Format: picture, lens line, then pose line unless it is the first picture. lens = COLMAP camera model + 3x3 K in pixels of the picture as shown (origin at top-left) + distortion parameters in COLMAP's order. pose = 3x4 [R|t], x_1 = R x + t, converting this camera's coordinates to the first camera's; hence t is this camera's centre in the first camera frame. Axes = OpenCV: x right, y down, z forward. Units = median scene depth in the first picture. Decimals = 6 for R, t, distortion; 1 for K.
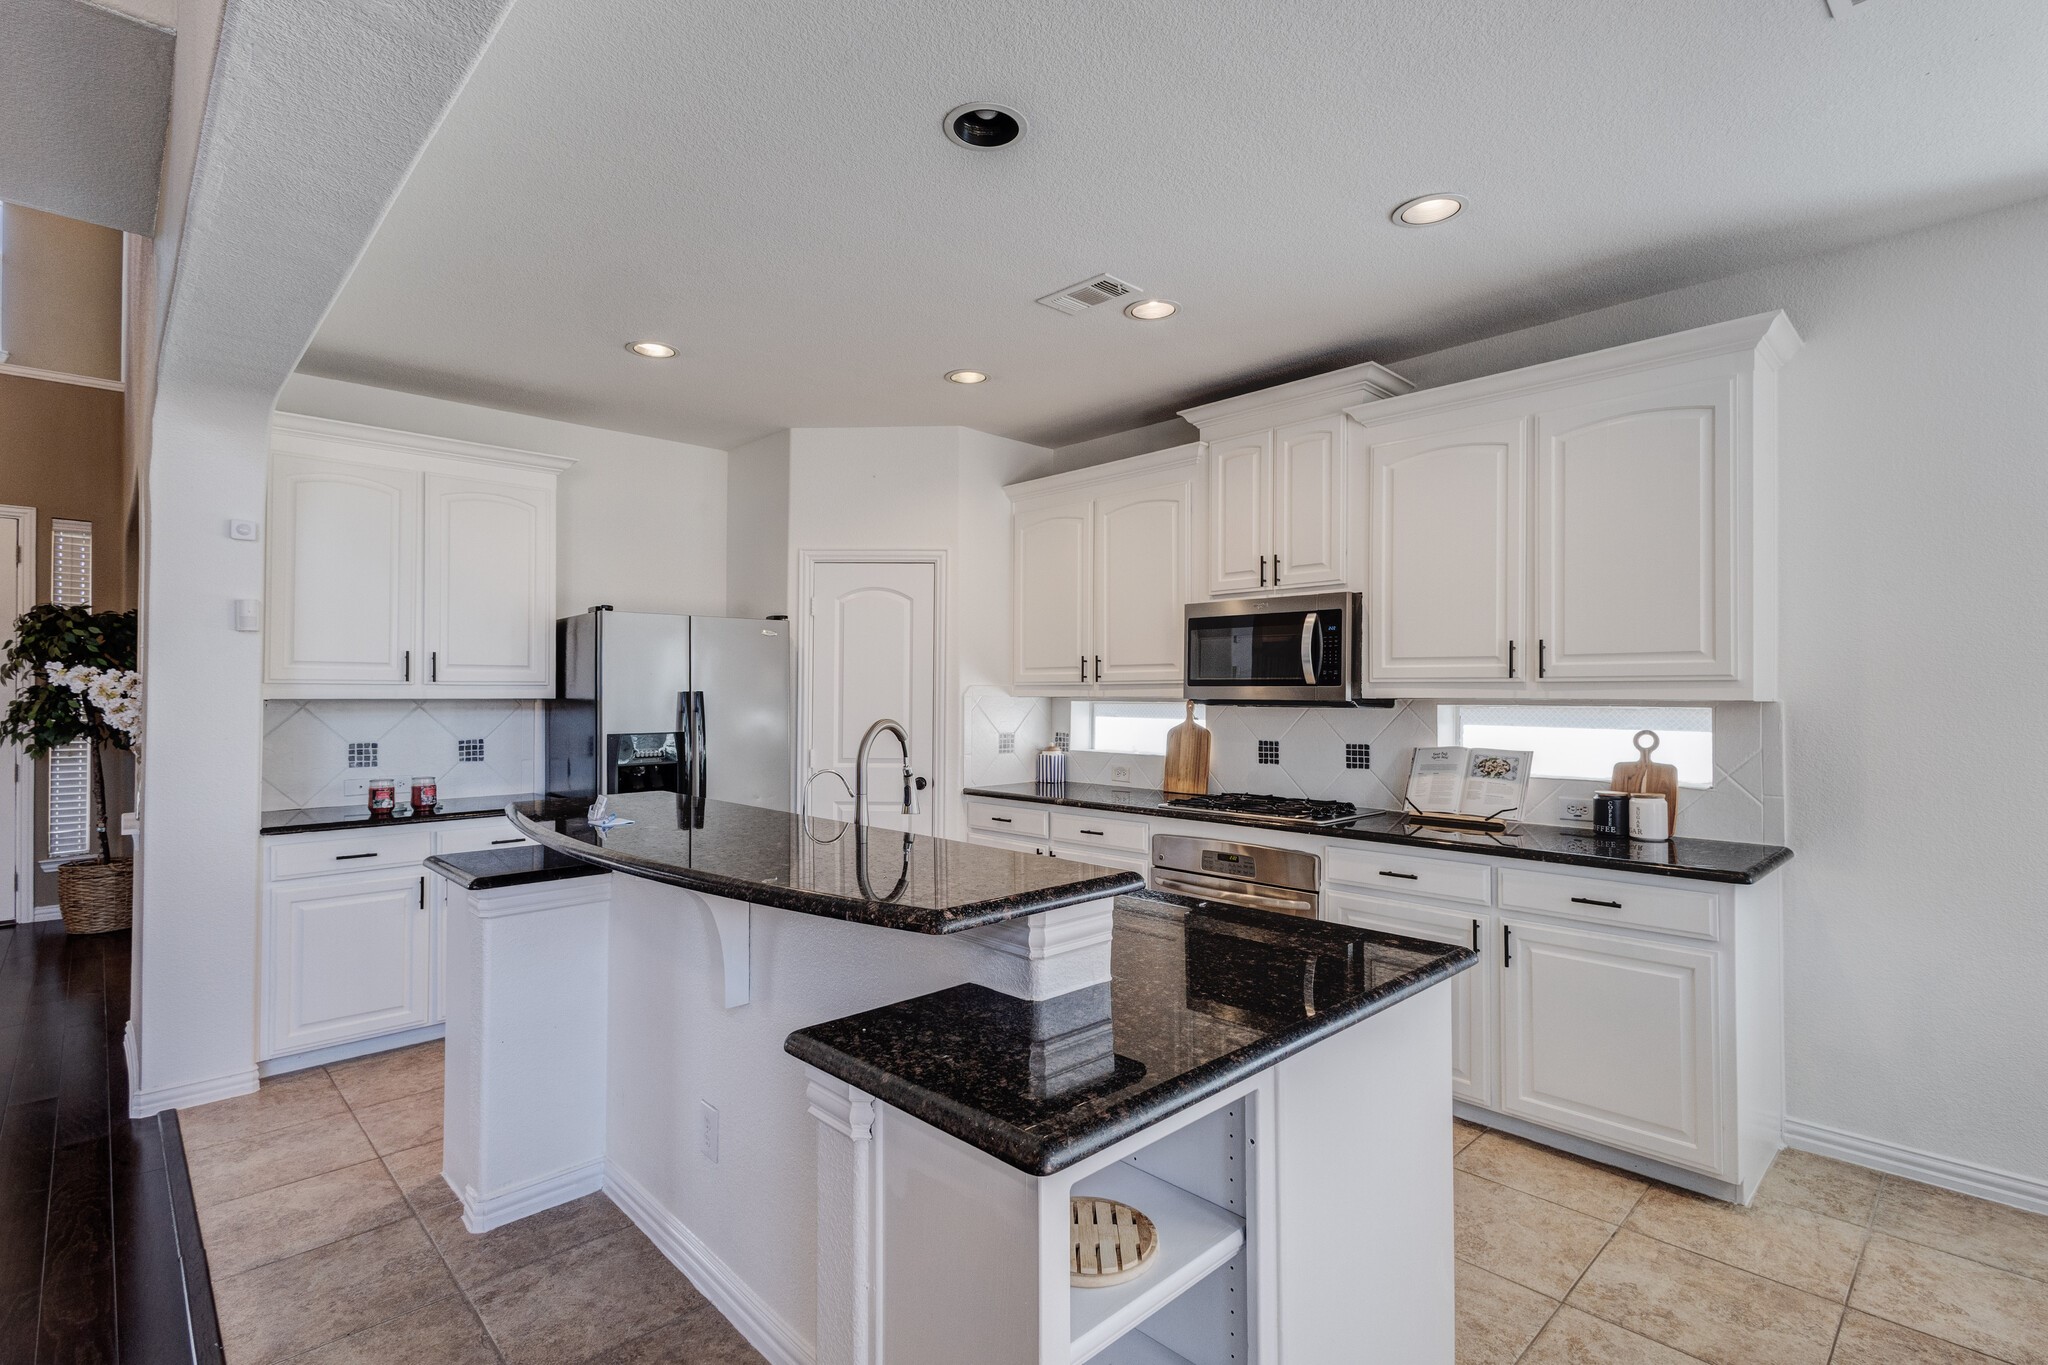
lens RADIAL K [[967.8, 0, 1016.6], [0, 967.8, 684.9], [0, 0, 1]] dist [0.000301, -0.000146]
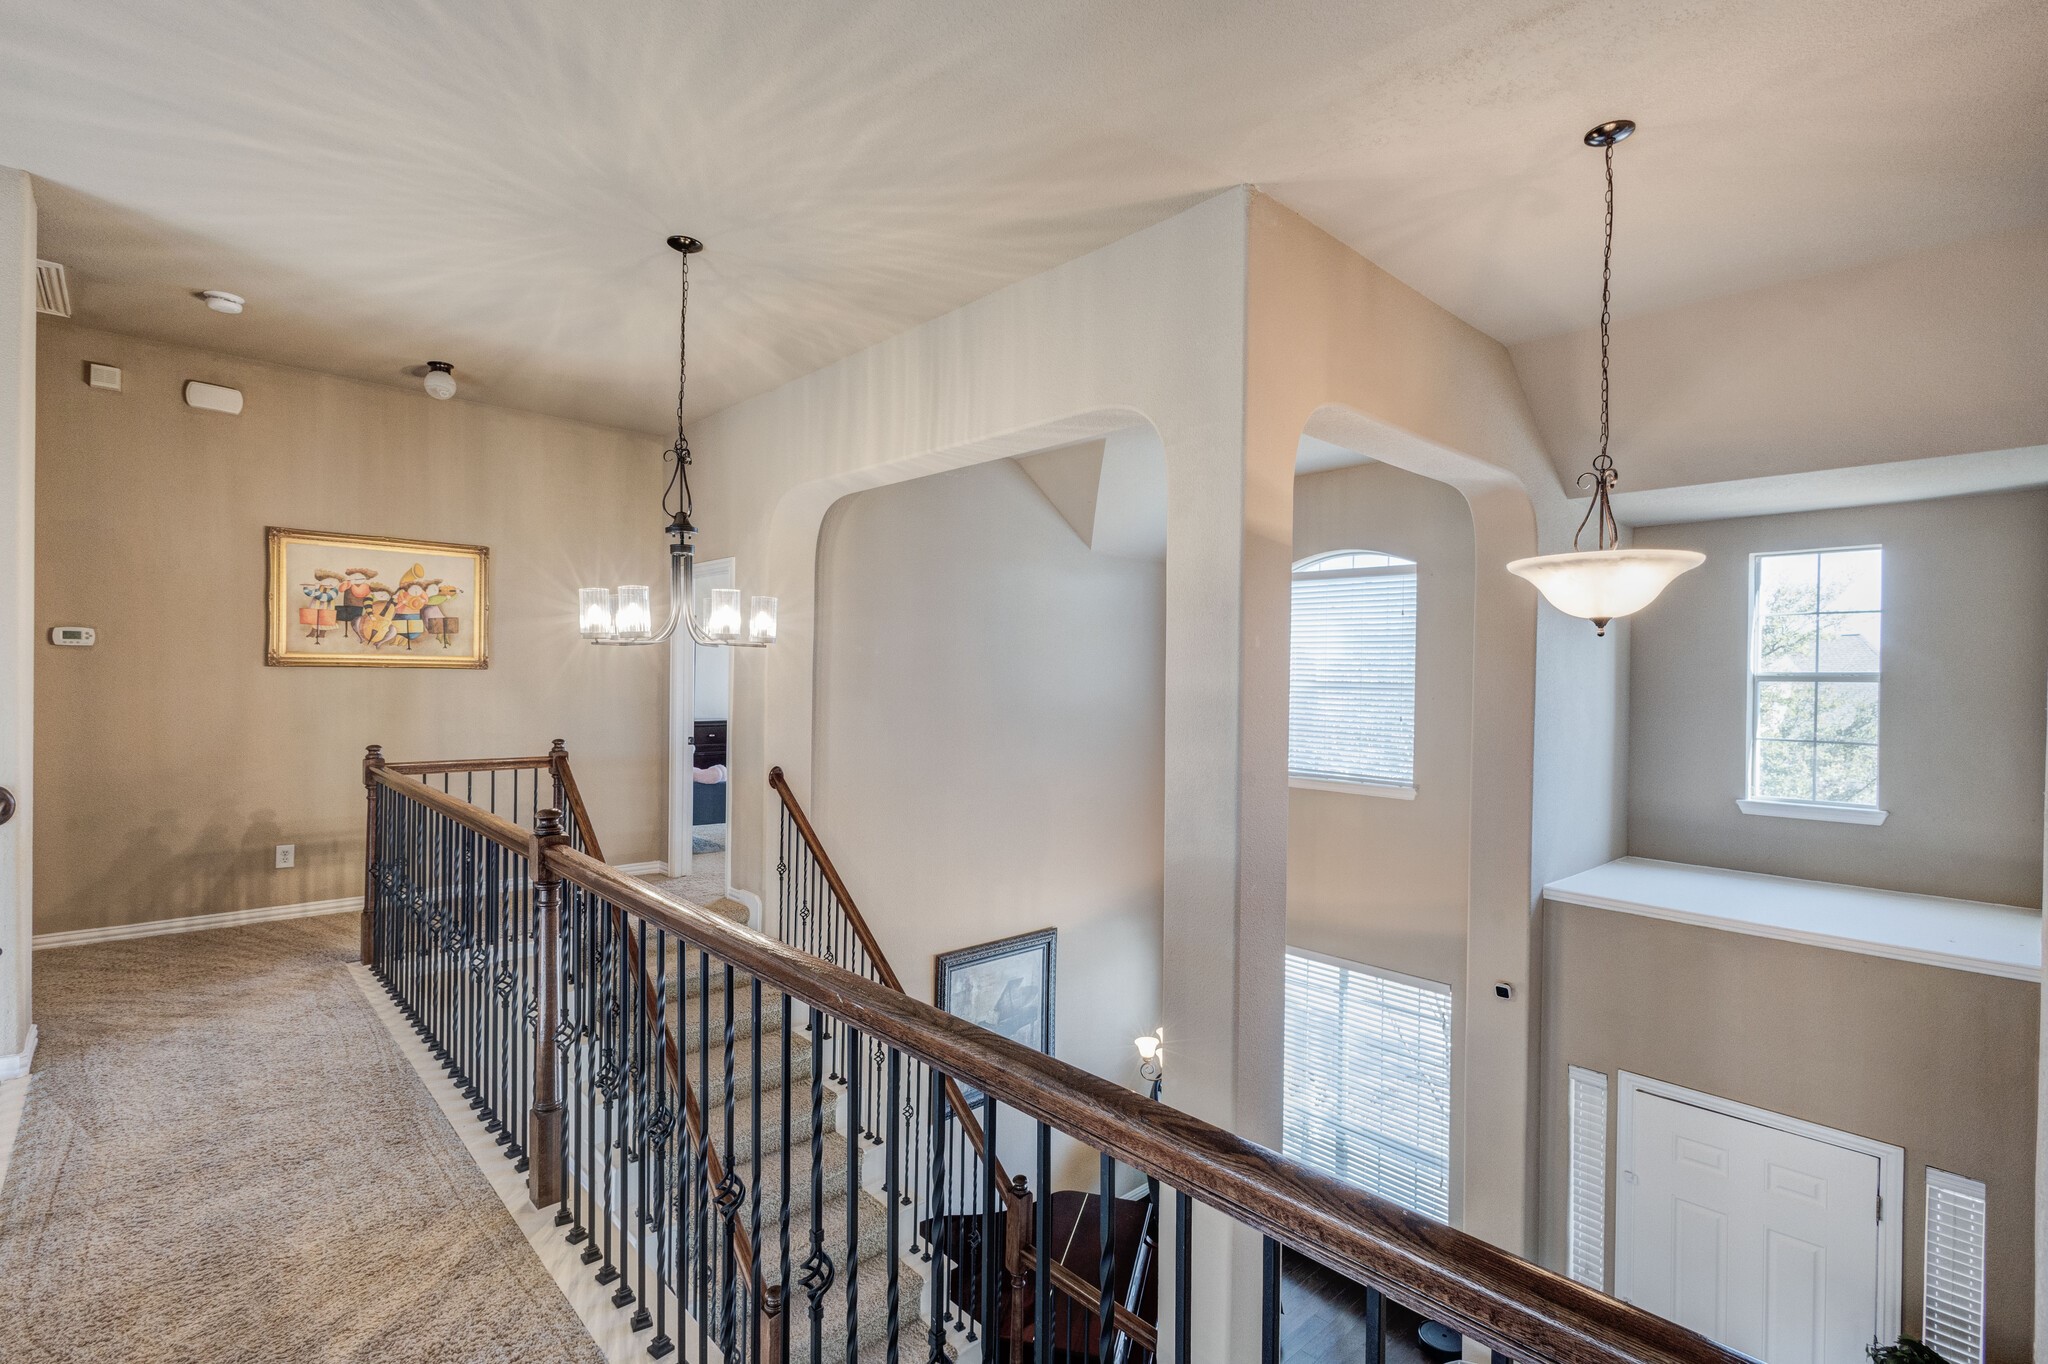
lens RADIAL K [[956.2, 0, 1020.2], [0, 956.2, 675.8], [0, 0, 1]] dist [0.009851, -0.000558]
pose [[-0.002637, 0.006813, -0.999973, -0.358752], [-0.006350, 0.999957, 0.006829, -0.601695], [0.999976, 0.006368, -0.002594, 0.411377]]
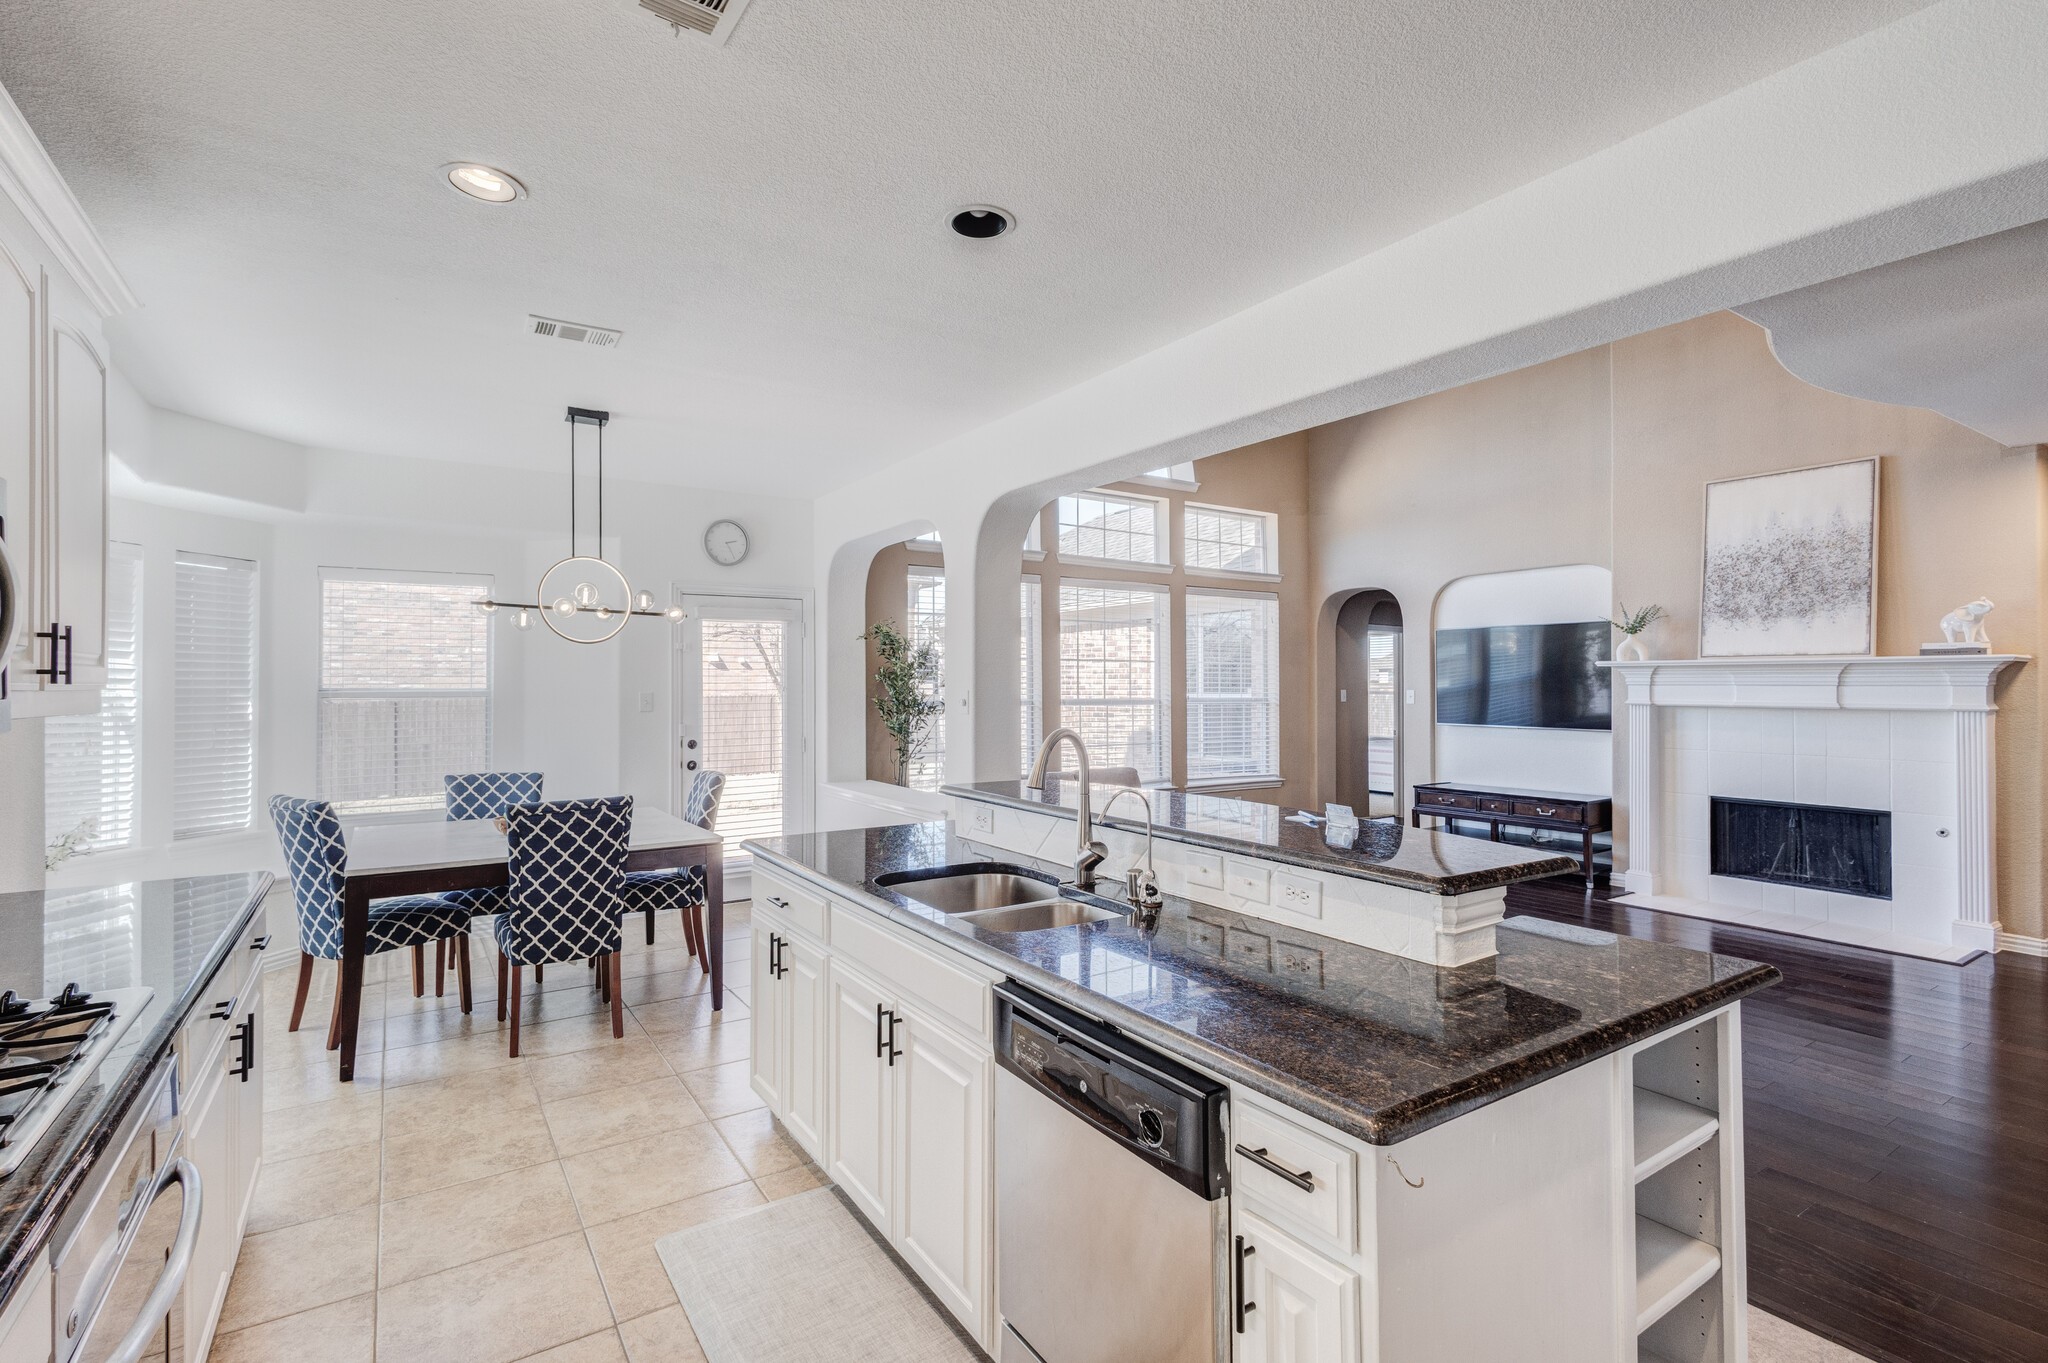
lens RADIAL K [[949.7, 0, 1026.8], [0, 949.7, 676.0], [0, 0, 1]] dist [0.015213, -0.005644]
pose [[-0.985311, 0.000971, 0.170765, -0.120761], [-0.001627, 0.999885, -0.015070, -0.004135], [-0.170760, -0.015126, -0.985197, 0.911548]]
